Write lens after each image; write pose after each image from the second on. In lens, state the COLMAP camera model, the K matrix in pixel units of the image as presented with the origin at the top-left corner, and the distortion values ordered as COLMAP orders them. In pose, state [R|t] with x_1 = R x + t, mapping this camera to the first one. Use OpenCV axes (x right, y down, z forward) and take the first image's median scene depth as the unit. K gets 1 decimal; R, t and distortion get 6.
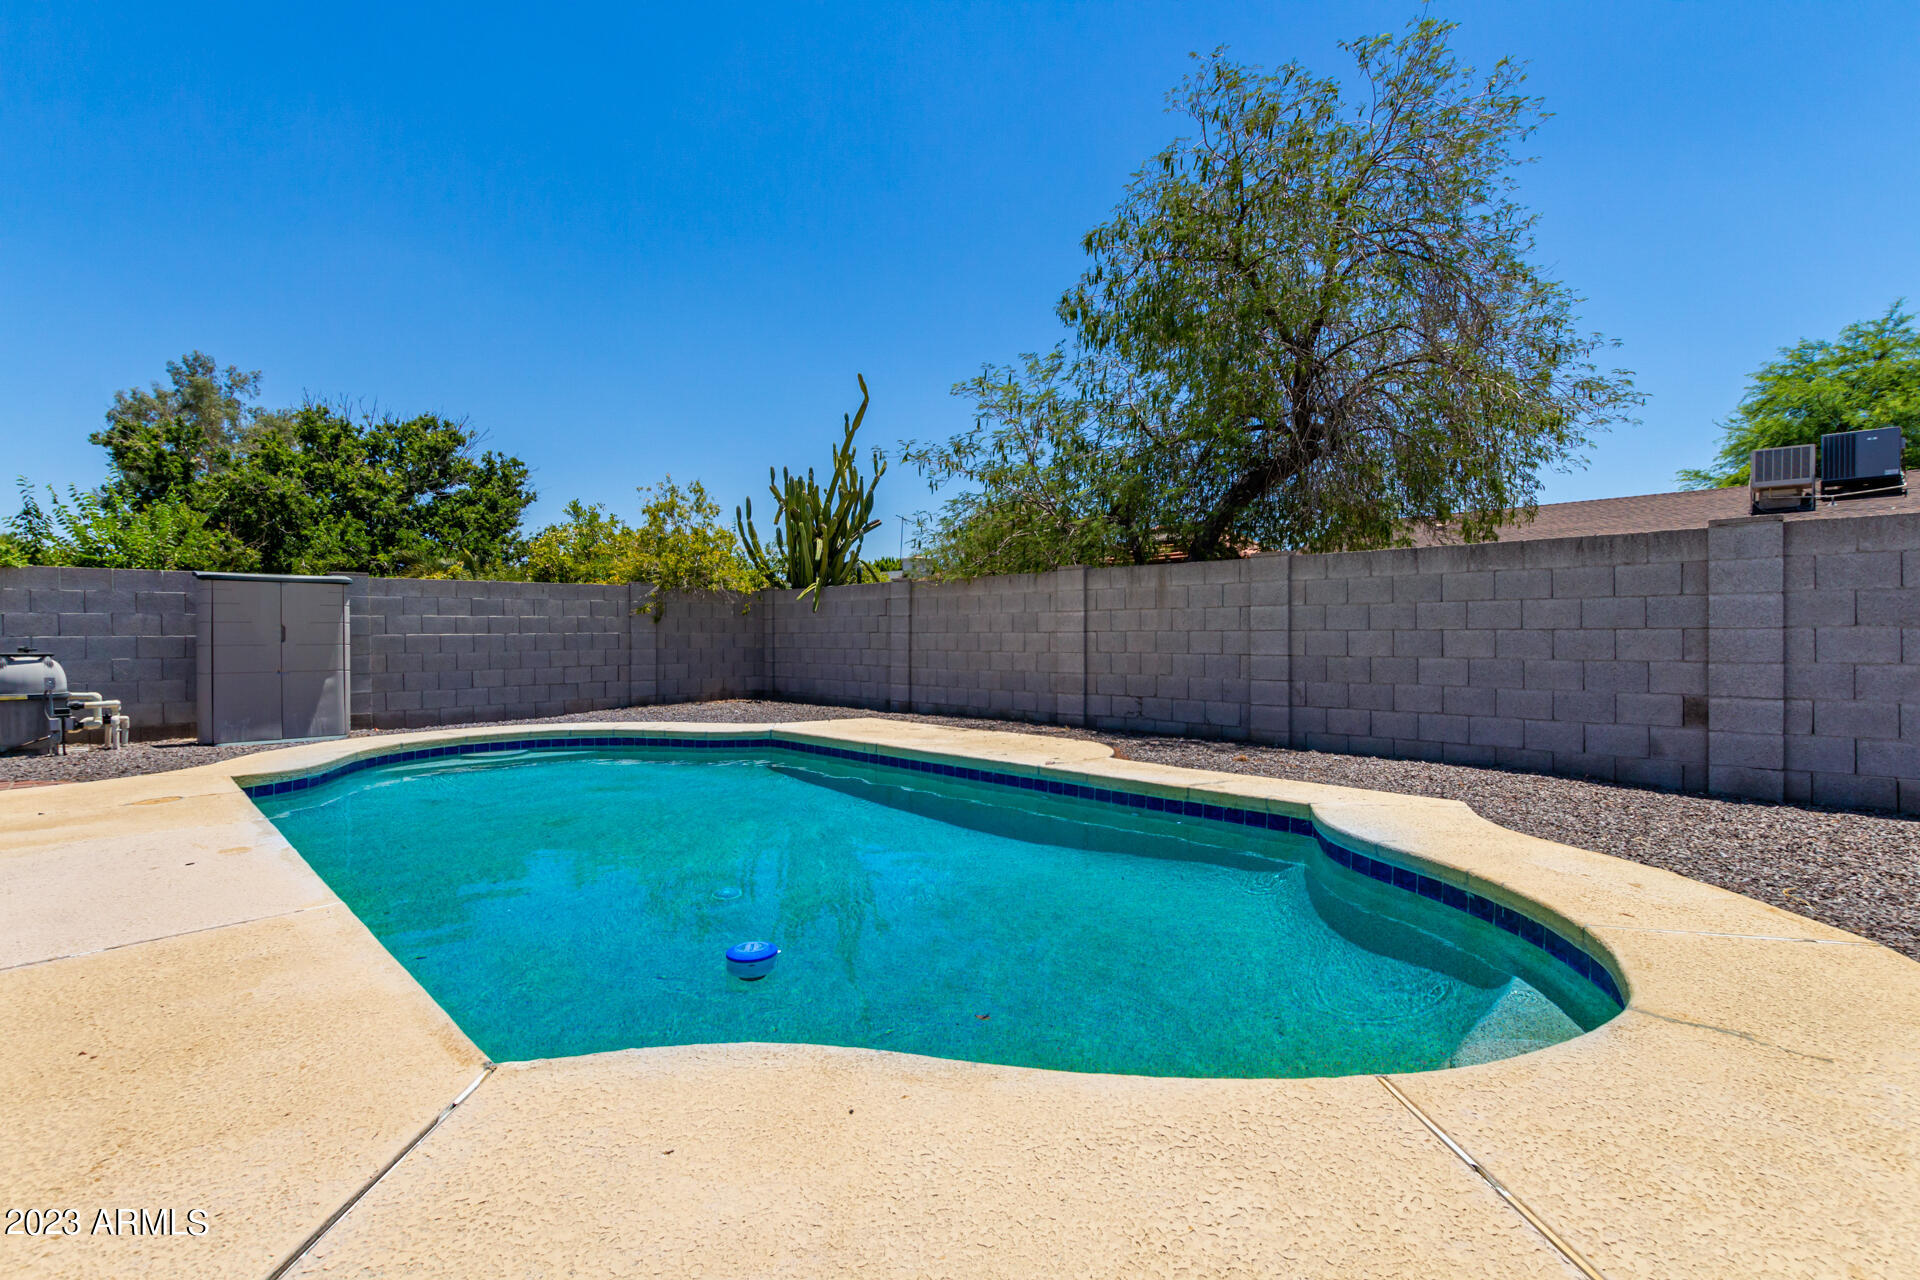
lens RADIAL K [[879.9, 0, 966.2], [0, 879.9, 638.0], [0, 0, 1]] dist [0.011018, -0.005707]
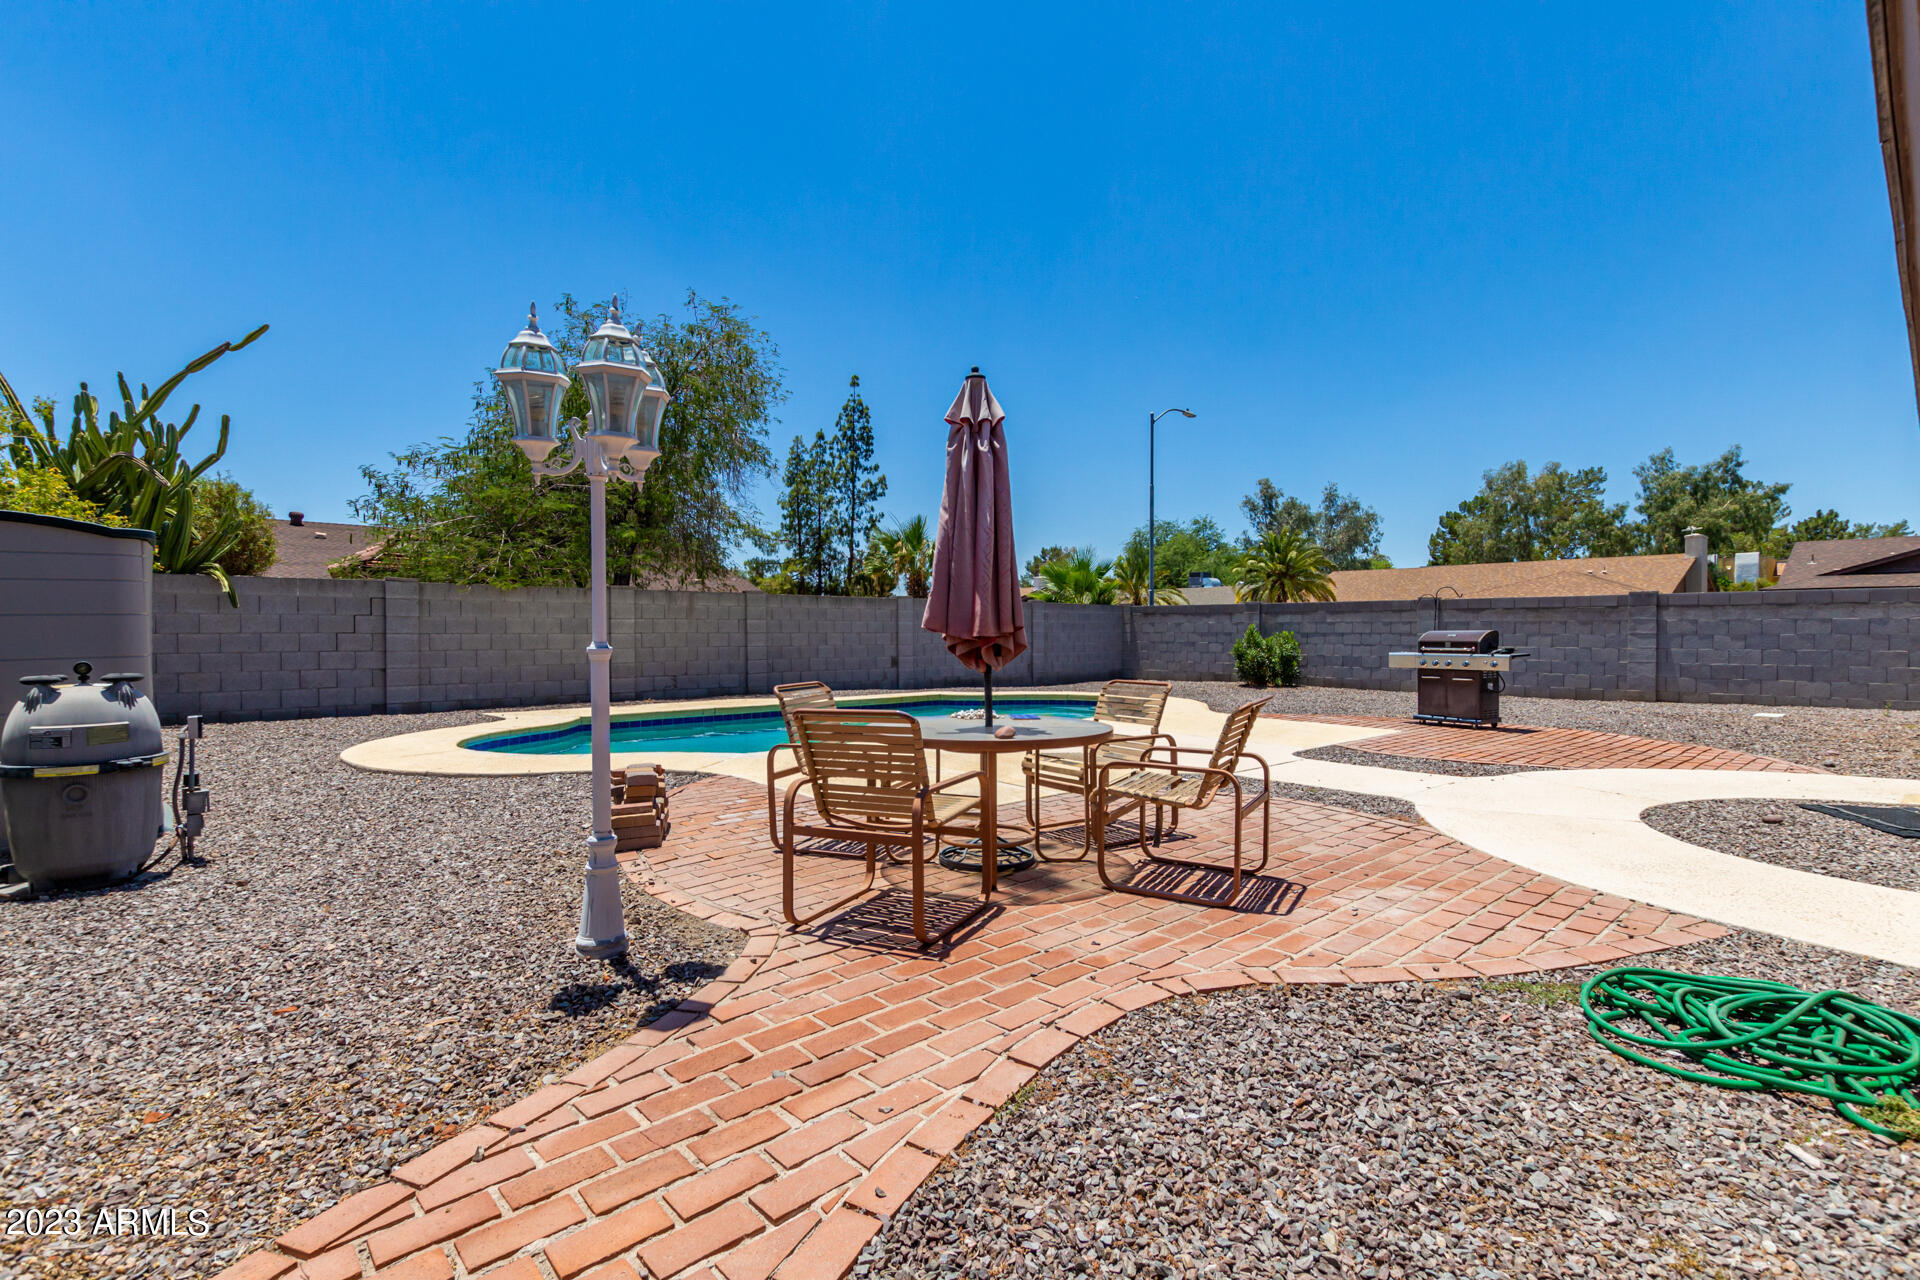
lens RADIAL K [[879.9, 0, 956.6], [0, 879.9, 631.6], [0, 0, 1]] dist [0.011018, -0.005707]
pose [[0.061318, 0.004237, 0.998109, -1.616480], [0.004042, 0.999982, -0.004493, -0.001958], [-0.998110, 0.004310, 0.061300, 0.490503]]
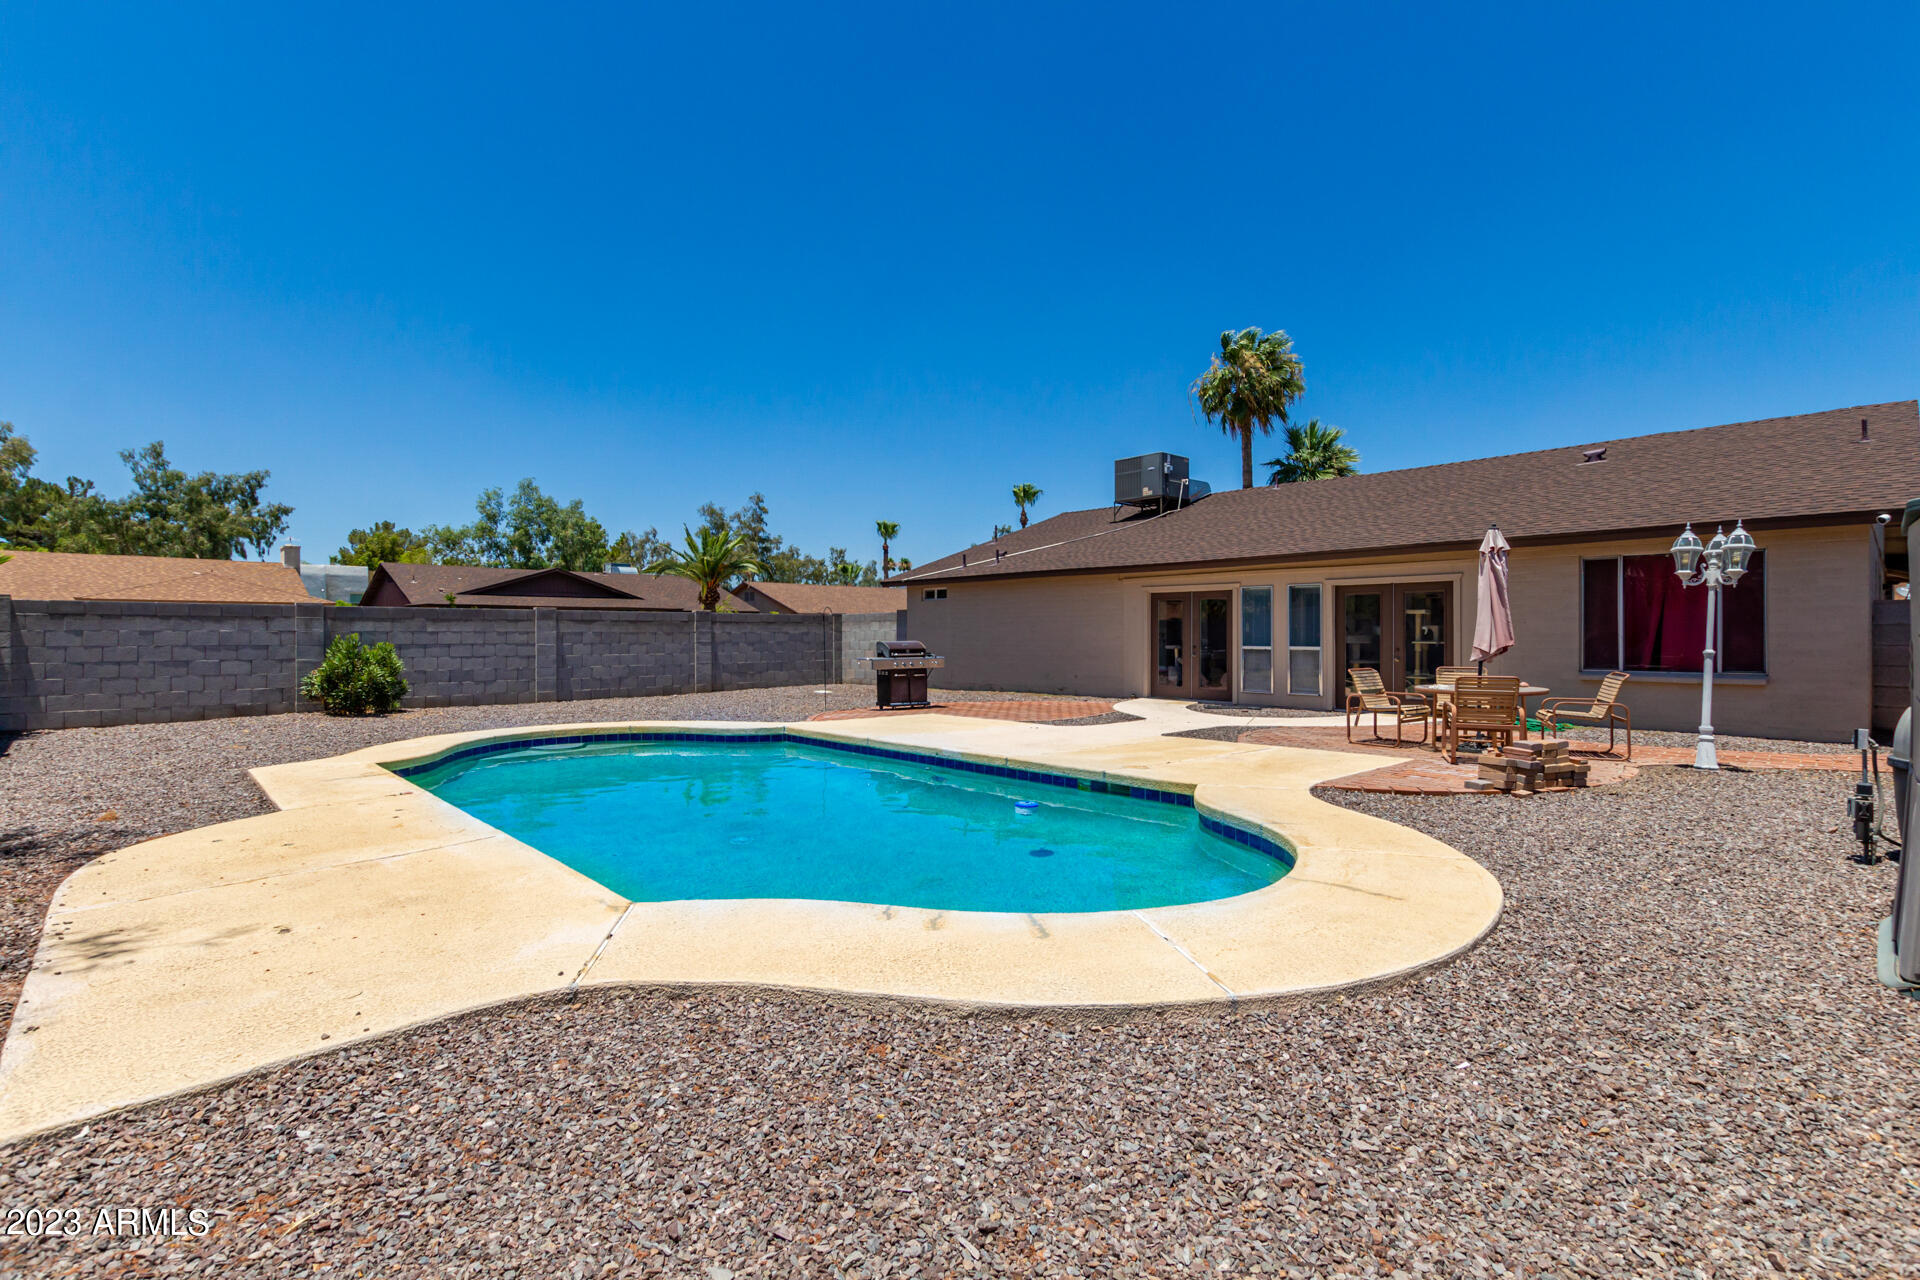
lens RADIAL K [[879.9, 0, 947.8], [0, 879.9, 633.2], [0, 0, 1]] dist [0.011018, -0.005707]
pose [[-0.999598, 0.008829, 0.026958, -0.558285], [0.008856, 0.999960, 0.000886, -0.019559], [-0.026949, 0.001125, -0.999636, 1.525851]]
